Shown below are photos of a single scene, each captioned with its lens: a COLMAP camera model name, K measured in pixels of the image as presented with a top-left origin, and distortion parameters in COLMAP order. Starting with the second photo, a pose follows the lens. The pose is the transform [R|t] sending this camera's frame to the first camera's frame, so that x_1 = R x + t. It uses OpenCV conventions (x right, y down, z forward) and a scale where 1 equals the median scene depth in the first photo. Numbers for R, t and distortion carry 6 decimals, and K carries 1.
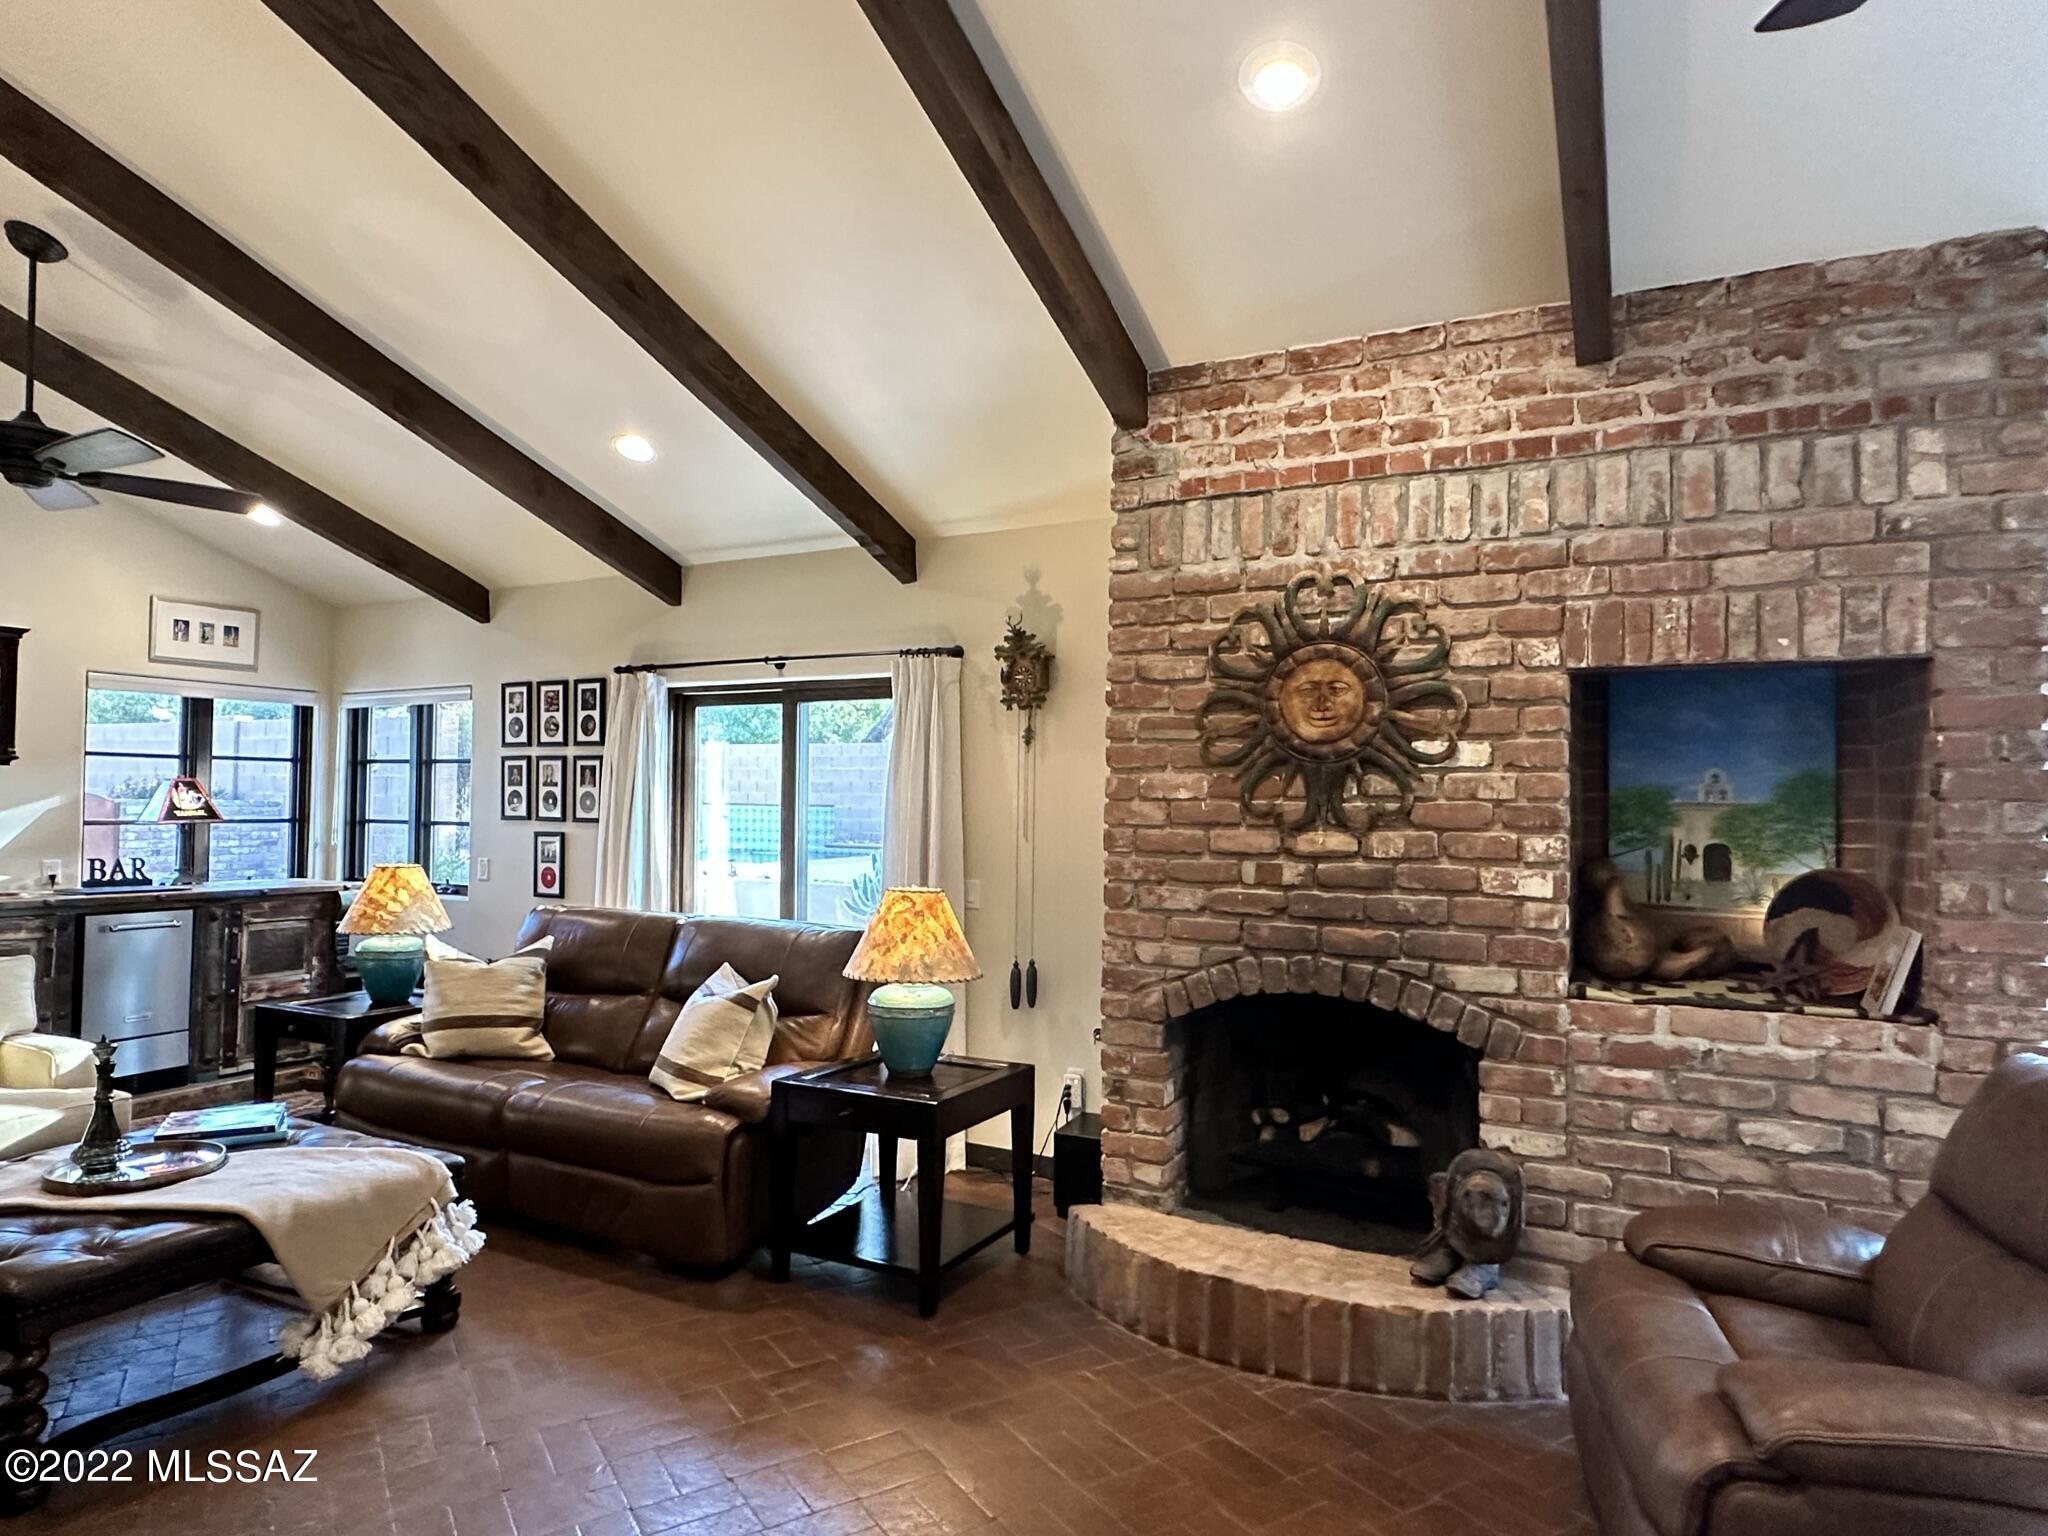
lens RADIAL K [[1189.3, 0, 1019.8], [0, 1189.3, 773.2], [0, 0, 1]] dist [-0.000928, 0.001394]
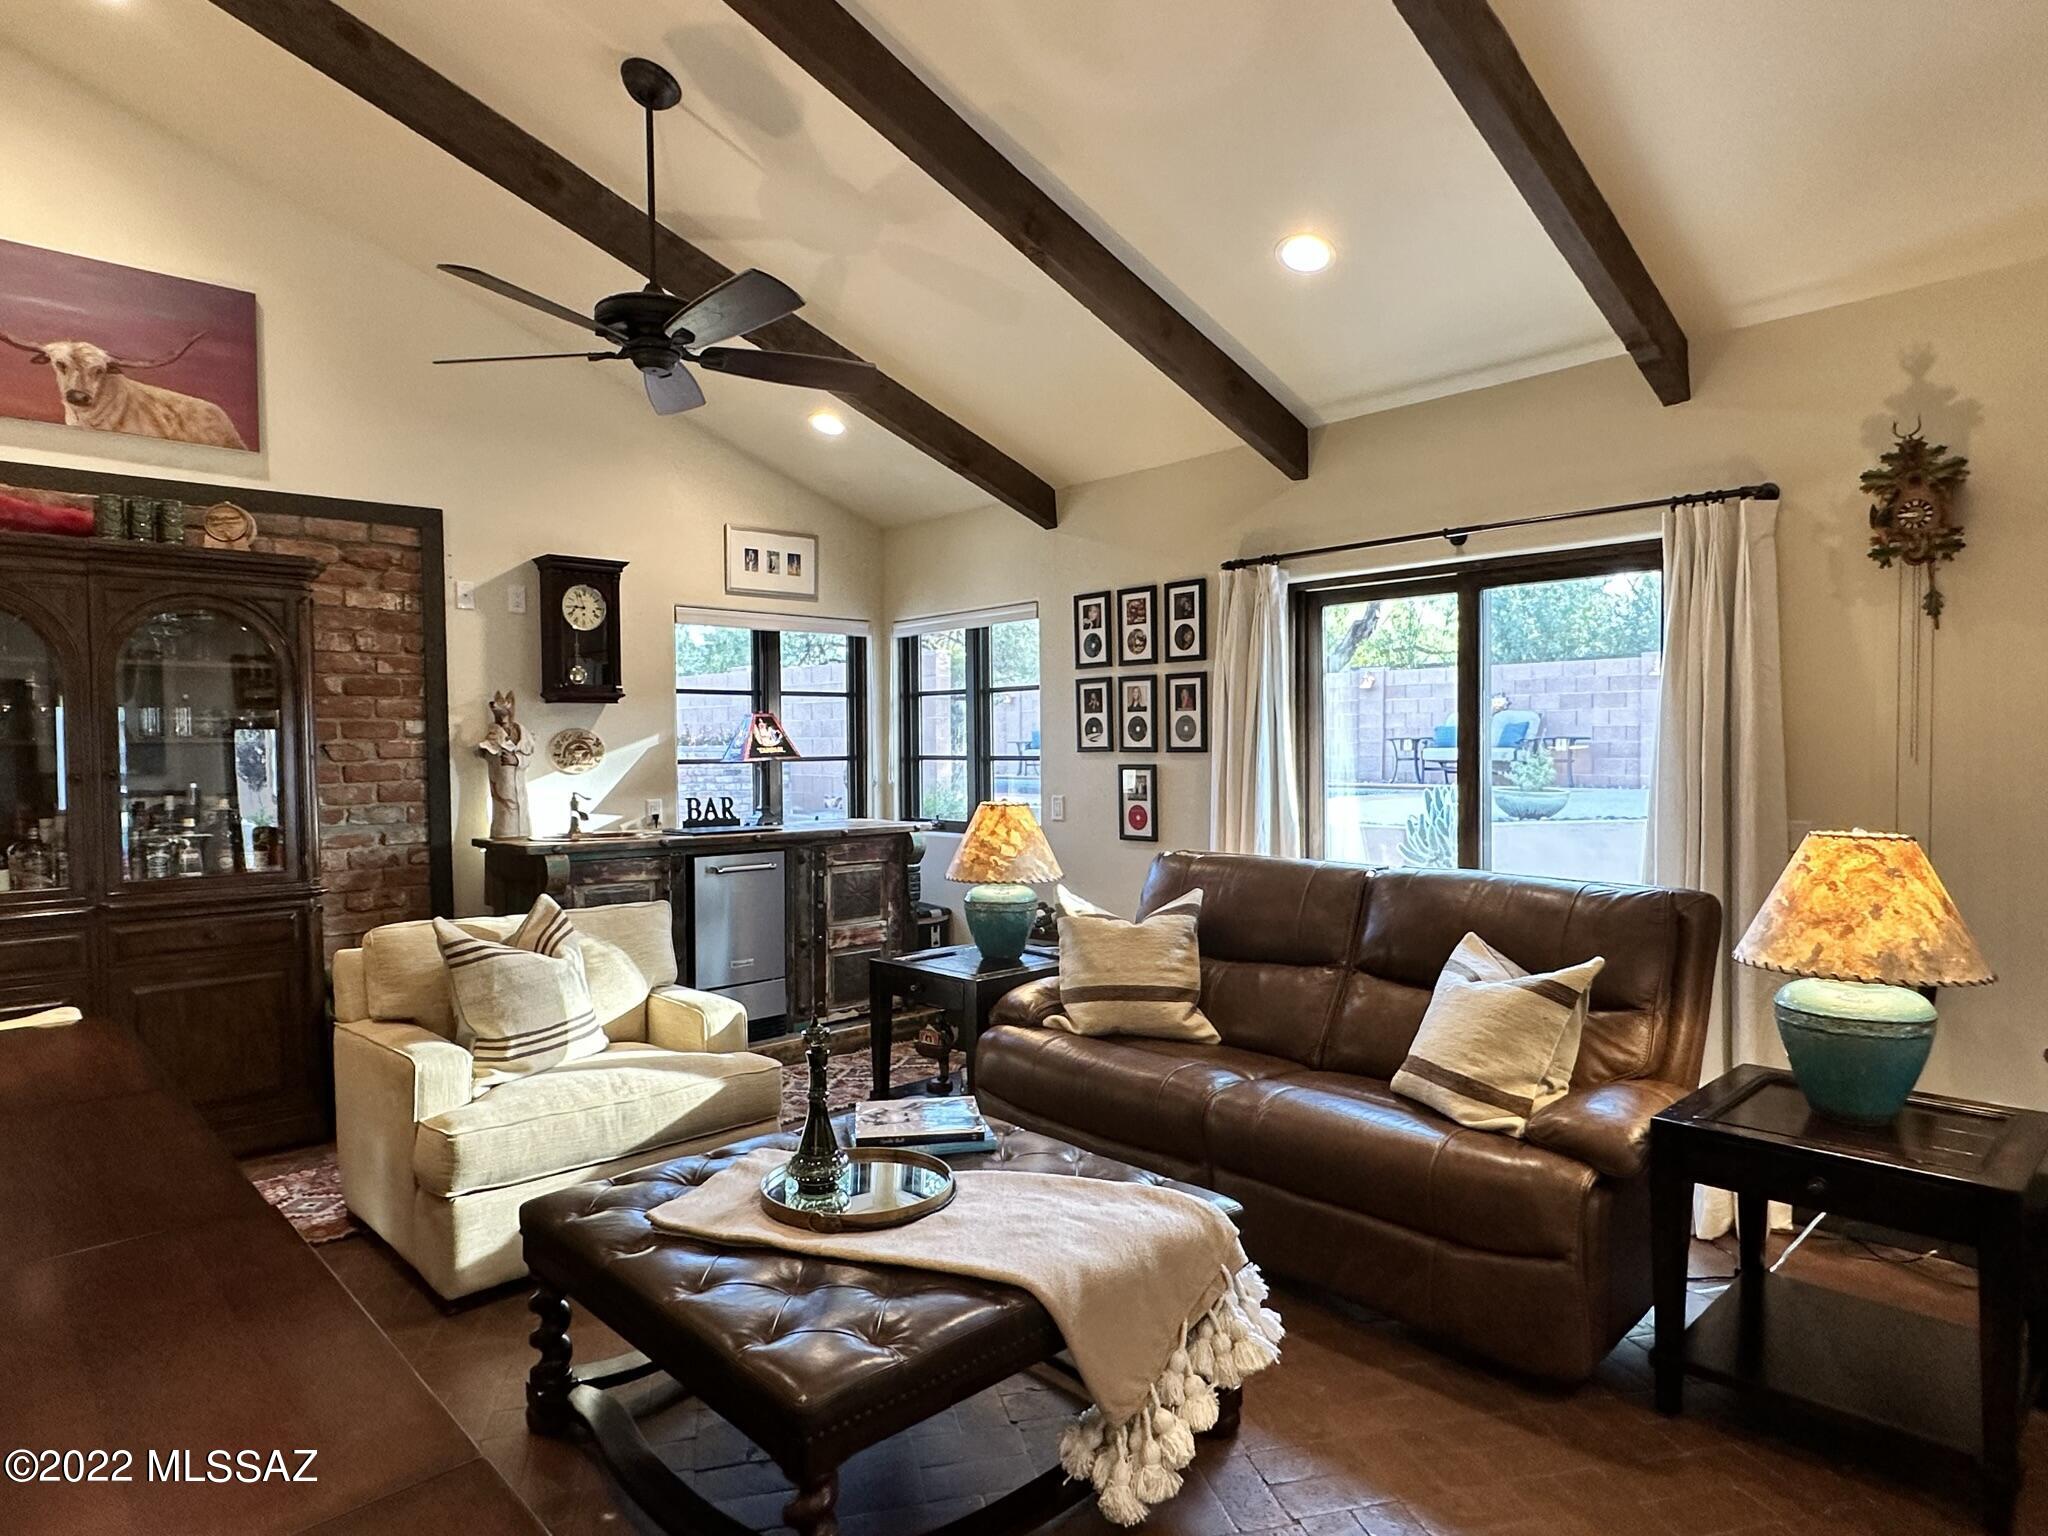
lens RADIAL K [[1189.3, 0, 1027.0], [0, 1189.3, 775.8], [0, 0, 1]] dist [-0.000928, 0.001394]
pose [[0.947497, -0.011314, -0.319564, -0.292445], [0.027760, 0.998511, 0.046956, 0.022200], [0.318557, -0.053362, 0.946400, 0.237901]]
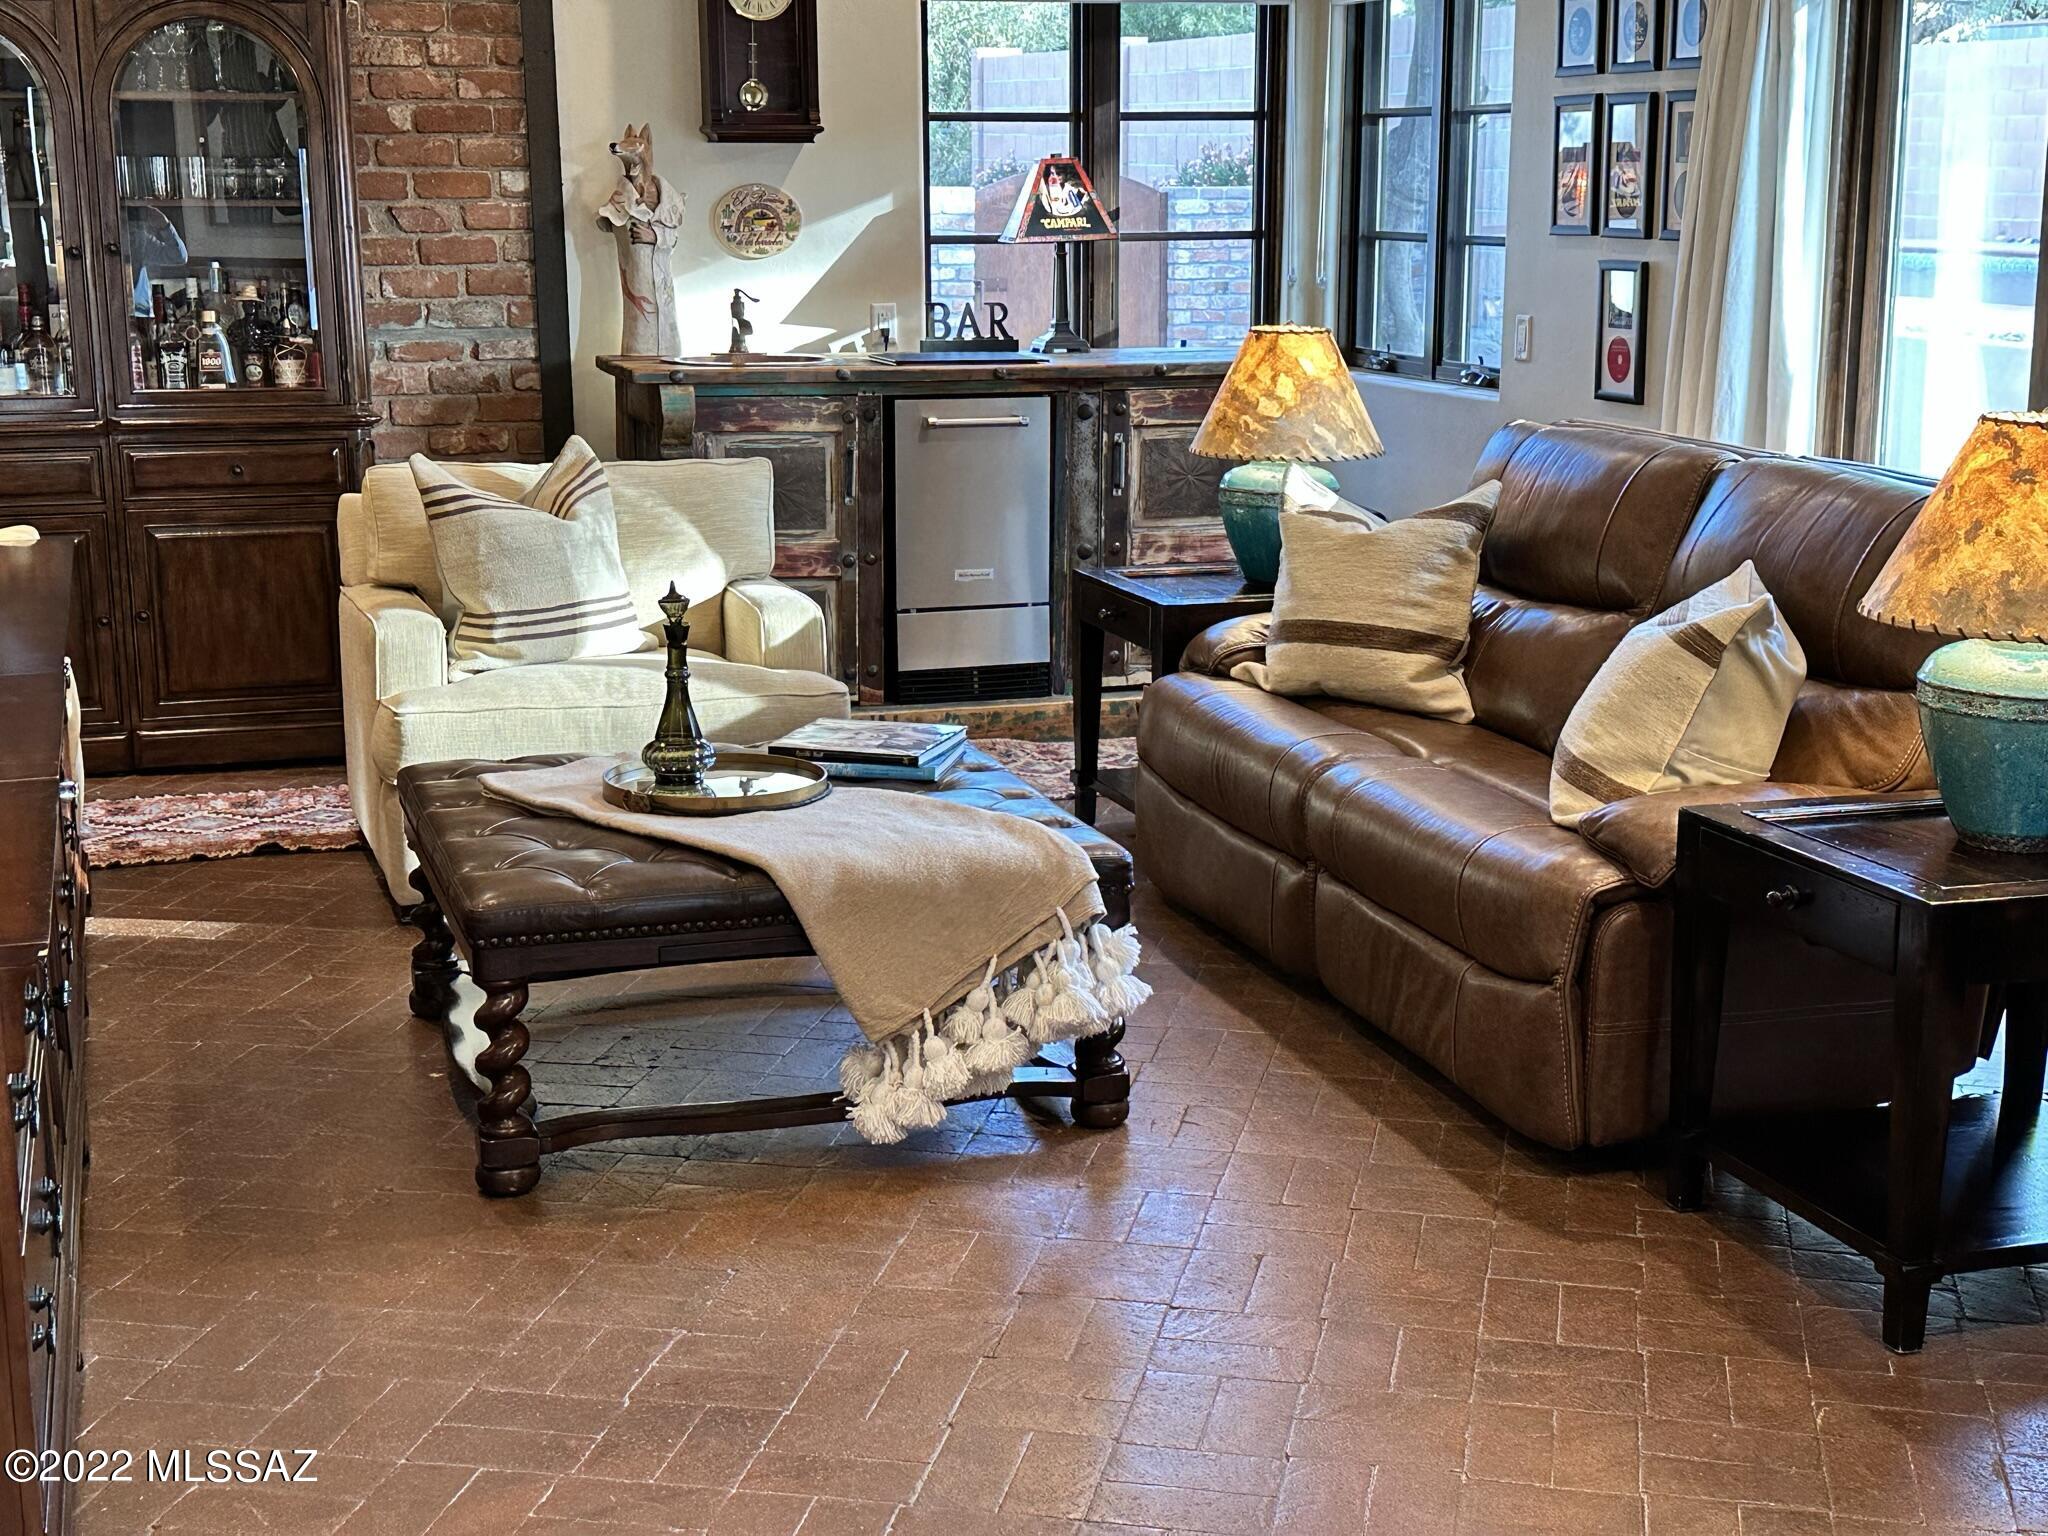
lens RADIAL K [[2771.5, 0, 1019.1], [0, 2771.5, 786.0], [0, 0, 1]] dist [0.127692, 0.000000]
pose [[0.717001, 0.139280, -0.683015, 0.329158], [0.027771, 0.973350, 0.227639, -0.011519], [0.696518, -0.182185, 0.694025, 0.033974]]
